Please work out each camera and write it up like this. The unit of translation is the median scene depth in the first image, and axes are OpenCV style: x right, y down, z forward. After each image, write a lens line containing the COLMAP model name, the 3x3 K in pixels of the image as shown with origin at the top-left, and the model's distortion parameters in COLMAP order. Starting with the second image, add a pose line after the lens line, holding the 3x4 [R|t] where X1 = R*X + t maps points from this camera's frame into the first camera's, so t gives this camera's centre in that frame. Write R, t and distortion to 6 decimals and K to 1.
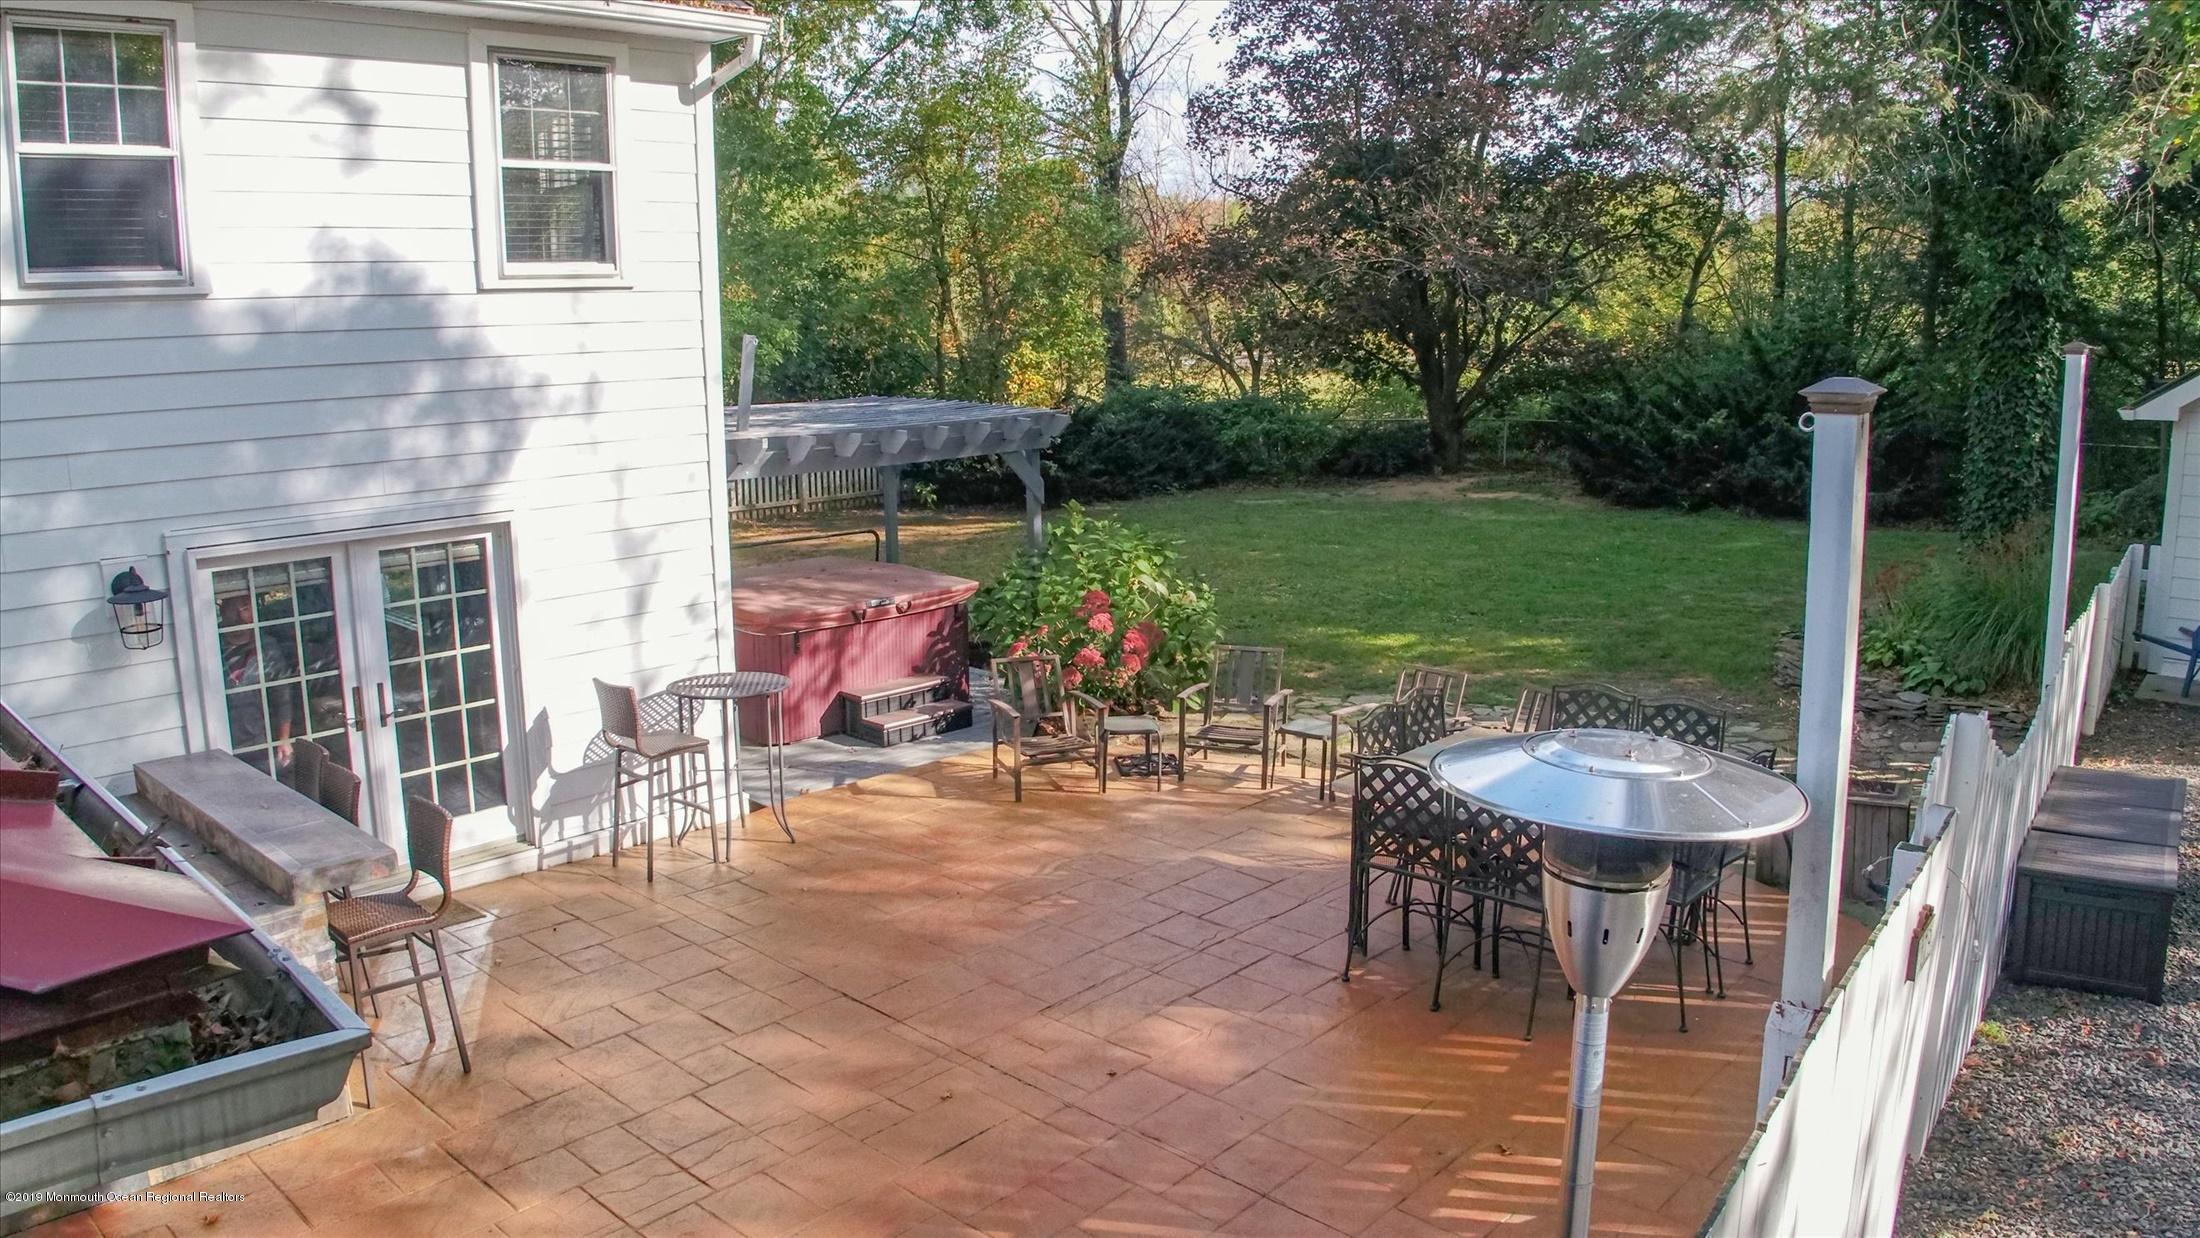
lens RADIAL K [[1558.2, 0, 1100.1], [0, 1558.2, 605.7], [0, 0, 1]] dist [-0.124658, 0.018910]
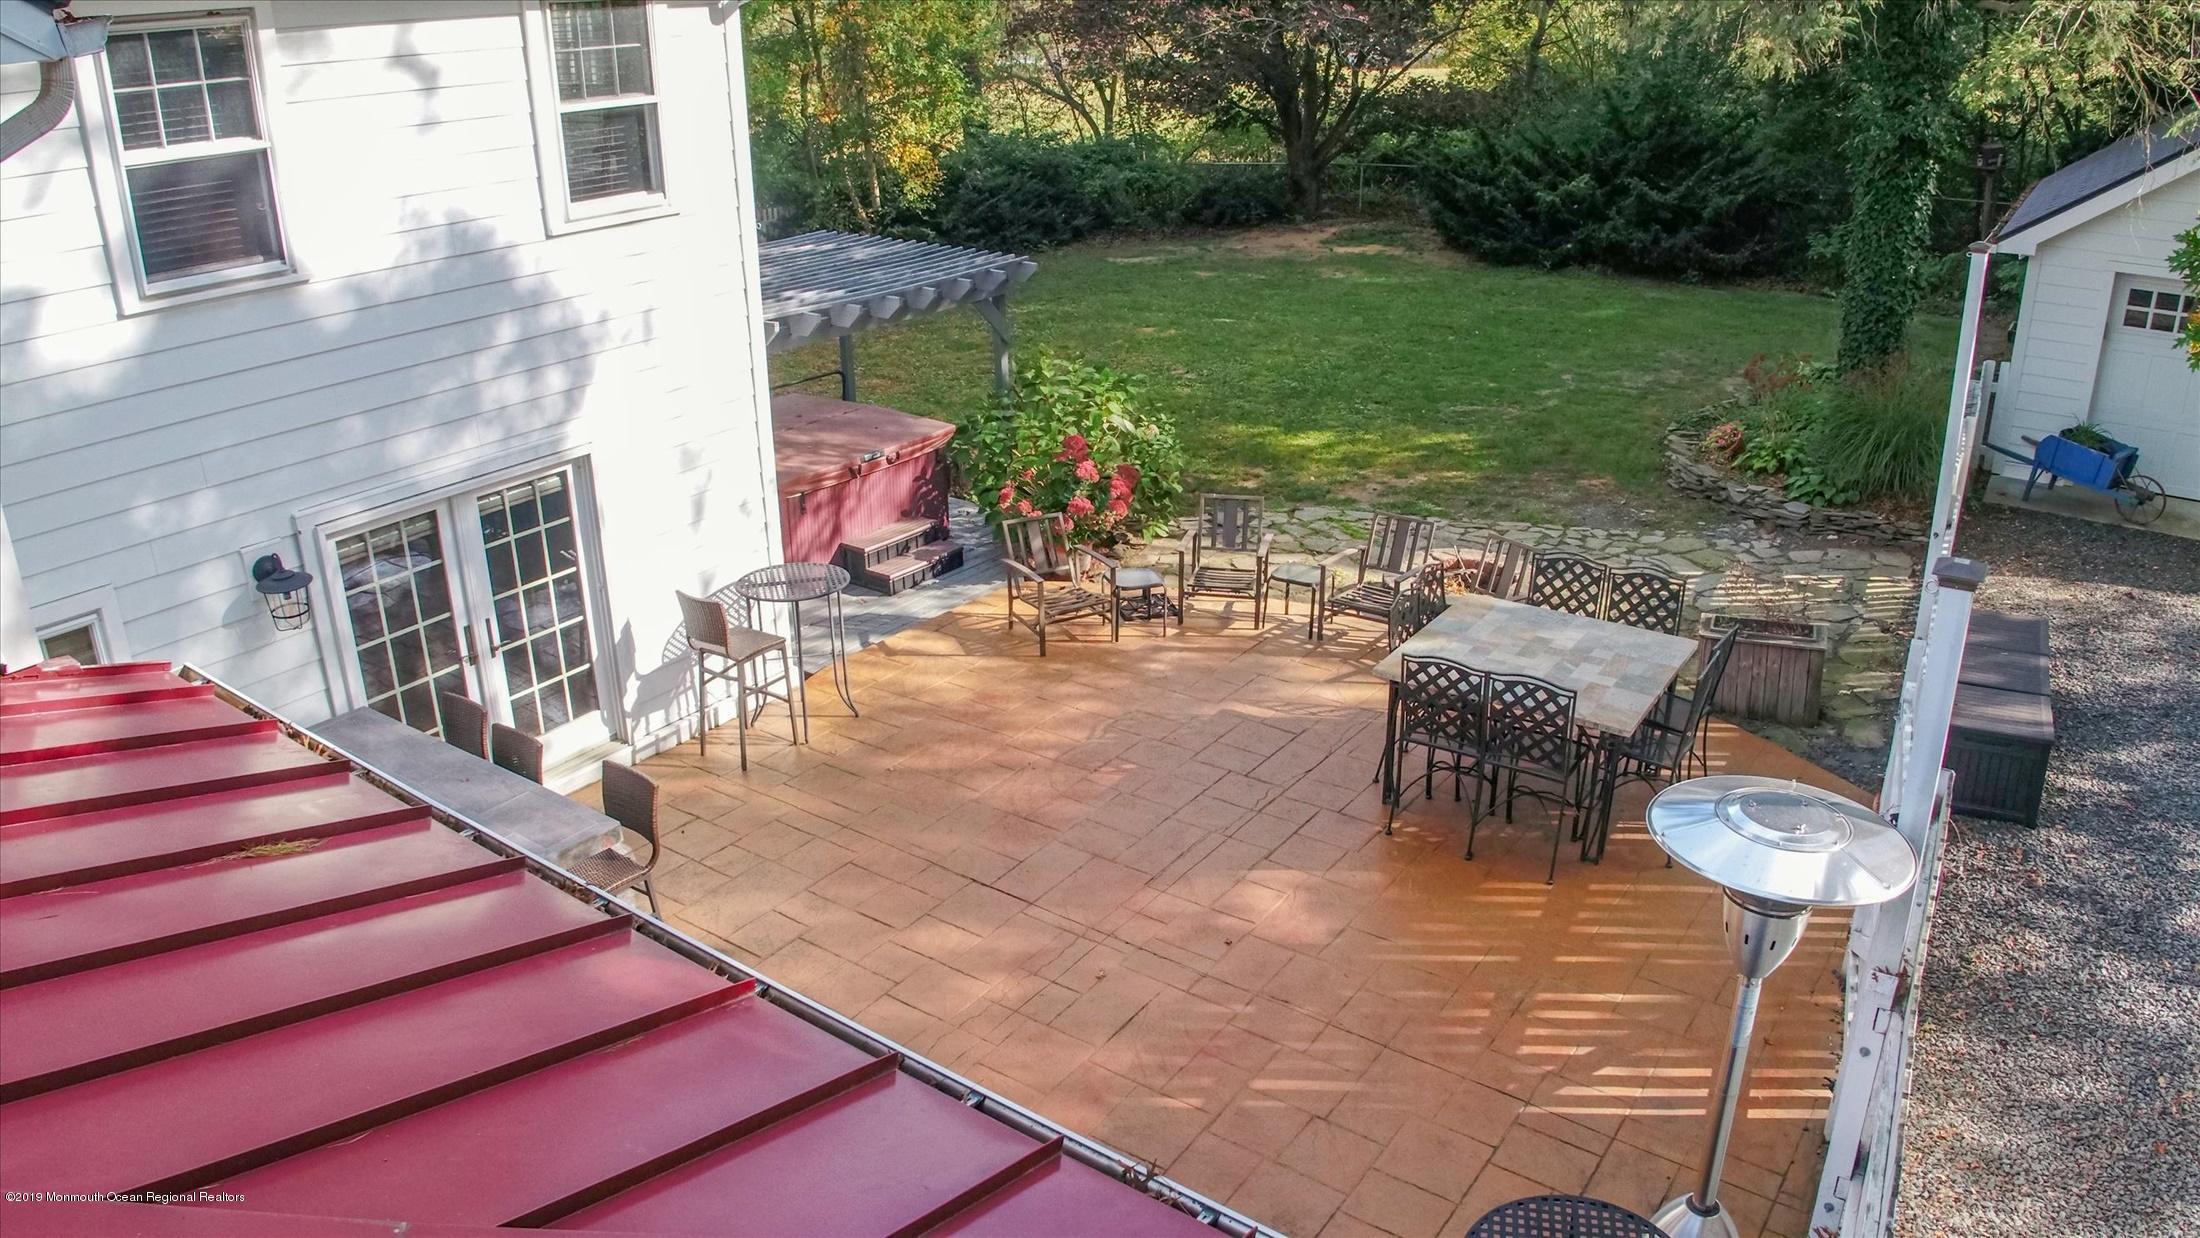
lens RADIAL K [[1558.2, 0, 1101.6], [0, 1558.2, 607.7], [0, 0, 1]] dist [-0.124658, 0.018910]
pose [[0.991575, -0.054371, 0.117568, -0.161250], [0.030475, 0.980084, 0.196231, -0.142893], [-0.125895, -0.190995, 0.973484, -0.087462]]
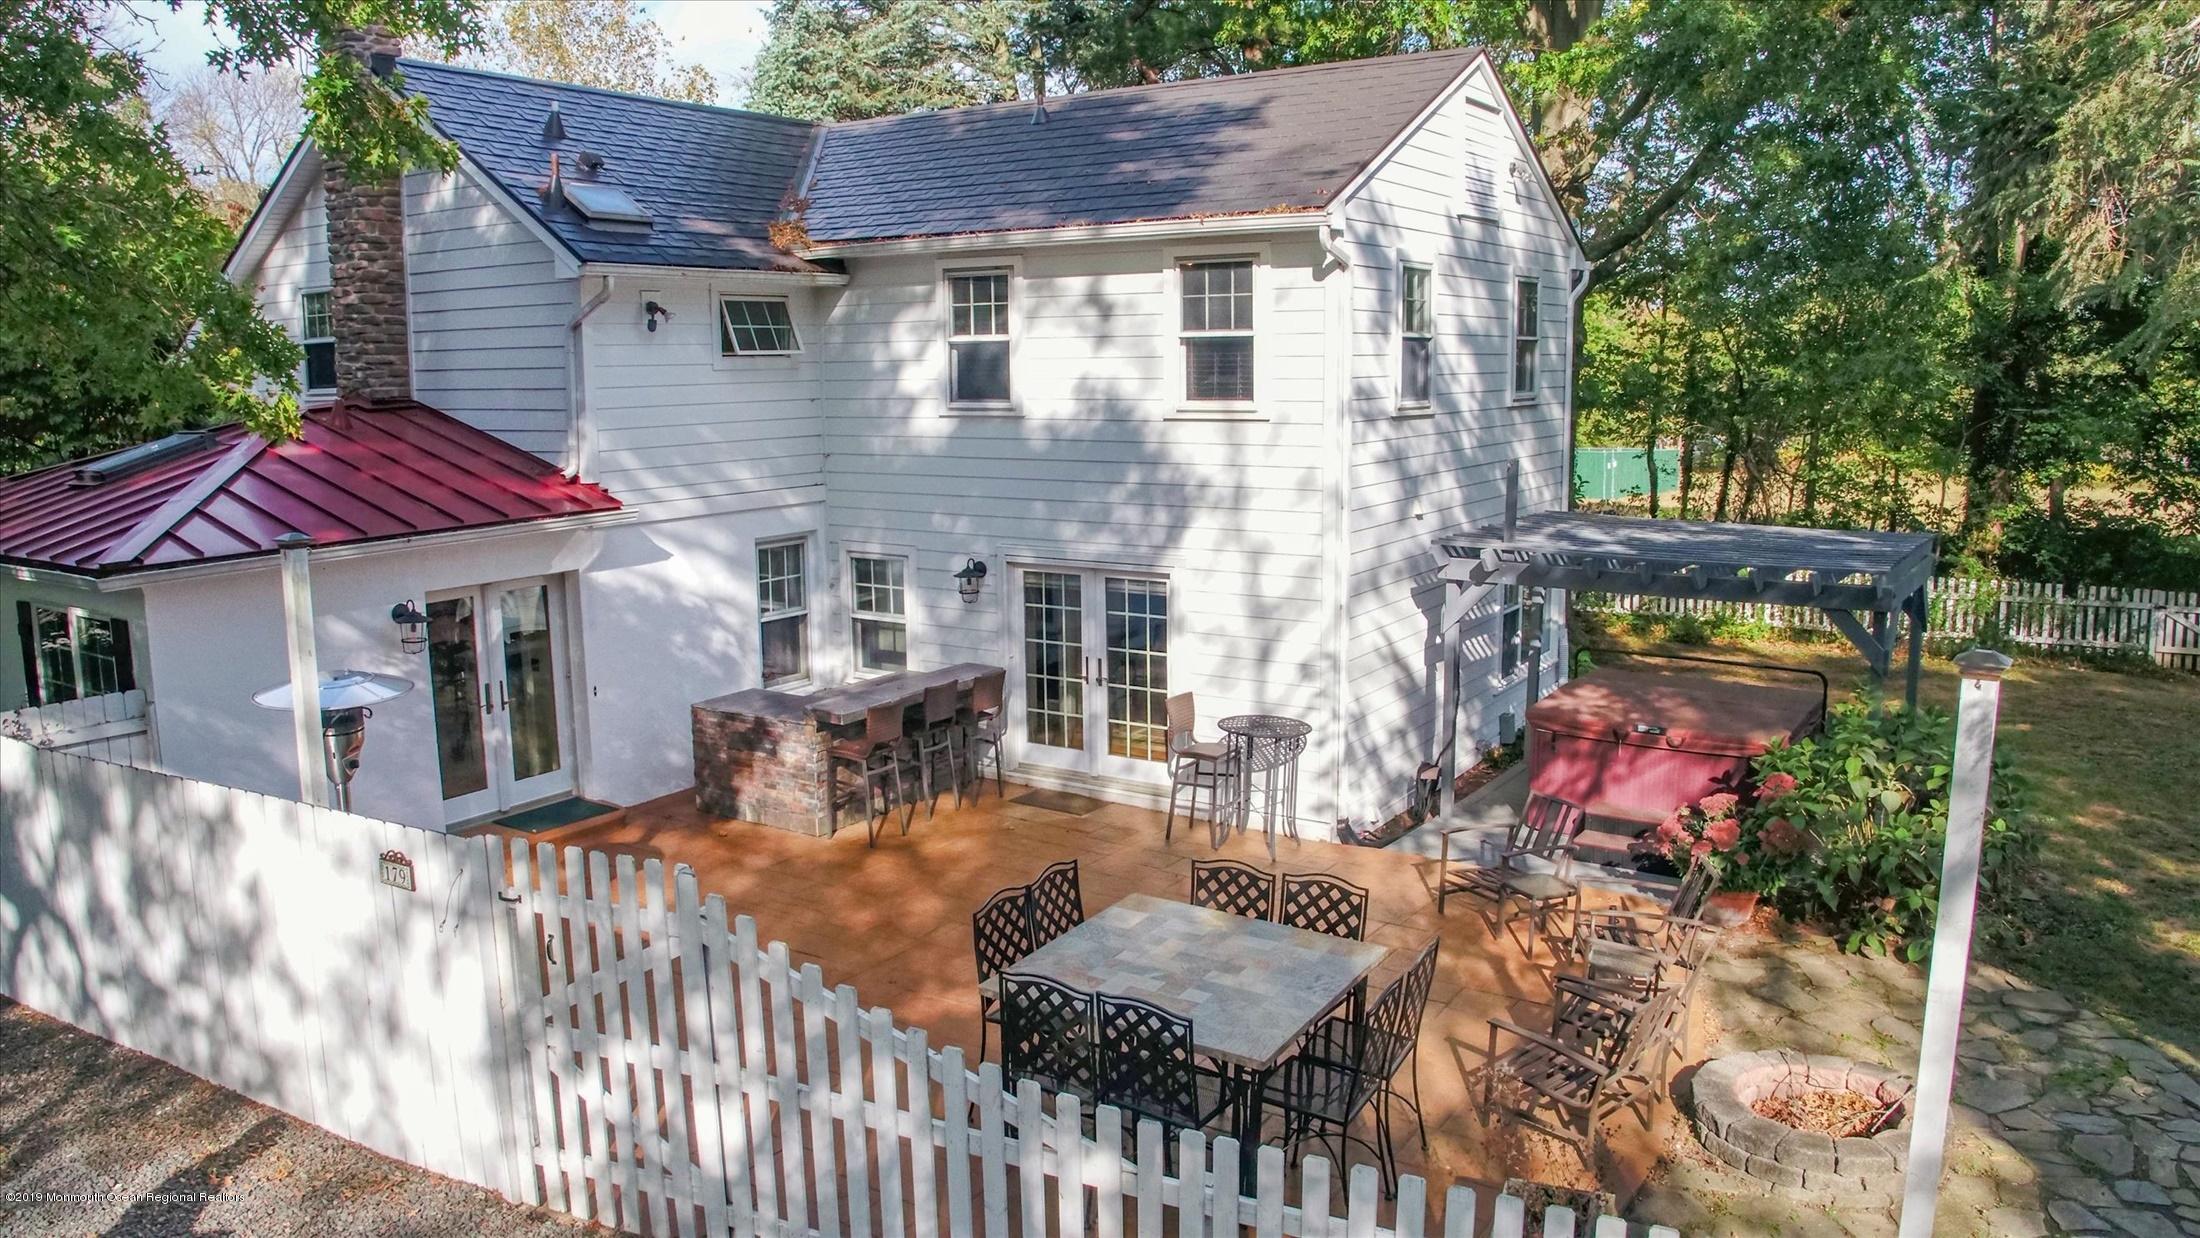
lens RADIAL K [[1558.2, 0, 1100.0], [0, 1558.2, 612.8], [0, 0, 1]] dist [-0.124658, 0.018910]
pose [[0.172523, 0.161022, -0.971755, 1.039567], [-0.180179, 0.975061, 0.129581, -0.195543], [0.968386, 0.152734, 0.197234, 0.620001]]
